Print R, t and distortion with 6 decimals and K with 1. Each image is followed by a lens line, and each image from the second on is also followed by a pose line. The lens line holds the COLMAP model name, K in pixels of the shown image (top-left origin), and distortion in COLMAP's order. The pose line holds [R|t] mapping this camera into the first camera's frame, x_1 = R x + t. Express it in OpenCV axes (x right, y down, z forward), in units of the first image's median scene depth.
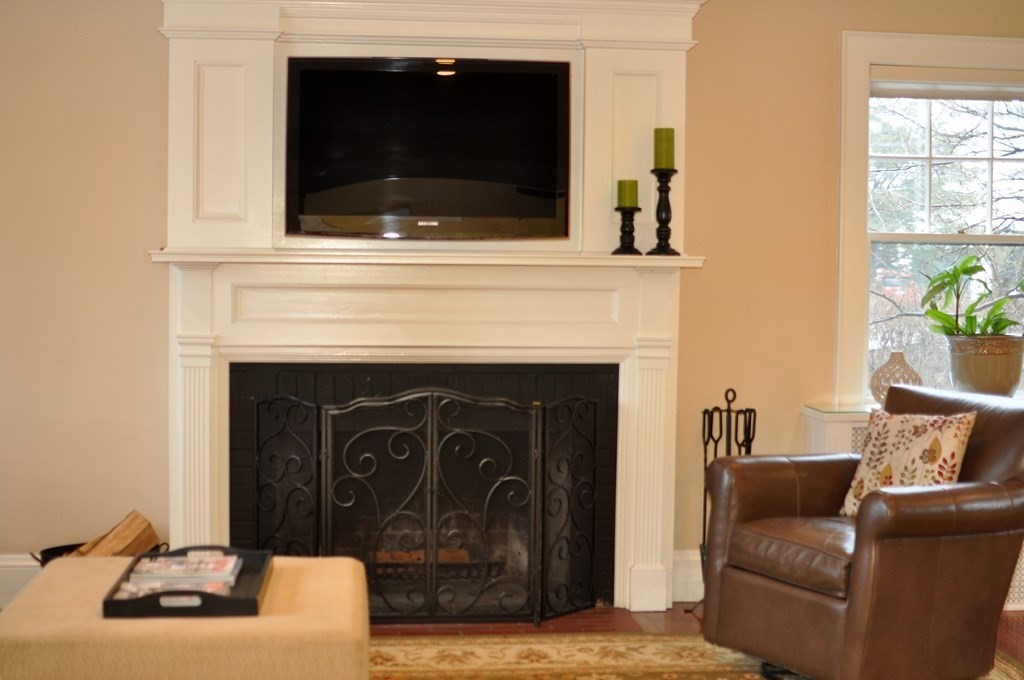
lens RADIAL K [[1549.6, 0, 512.2], [0, 1549.6, 342.2], [0, 0, 1]] dist [-0.170202, 0.000000]
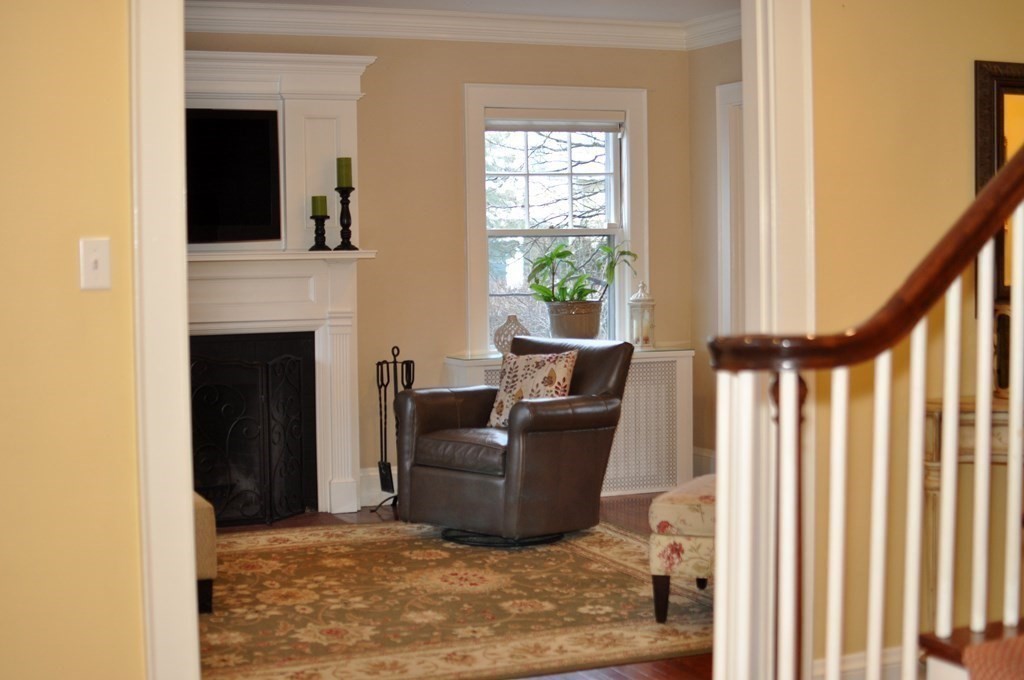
lens RADIAL K [[1549.6, 0, 512.0], [0, 1549.6, 339.1], [0, 0, 1]] dist [-0.170202, 0.000000]
pose [[0.953948, -0.041778, 0.297047, -0.172722], [0.042577, 0.999086, 0.003782, 0.023726], [-0.296934, 0.009040, 0.954855, -0.352472]]
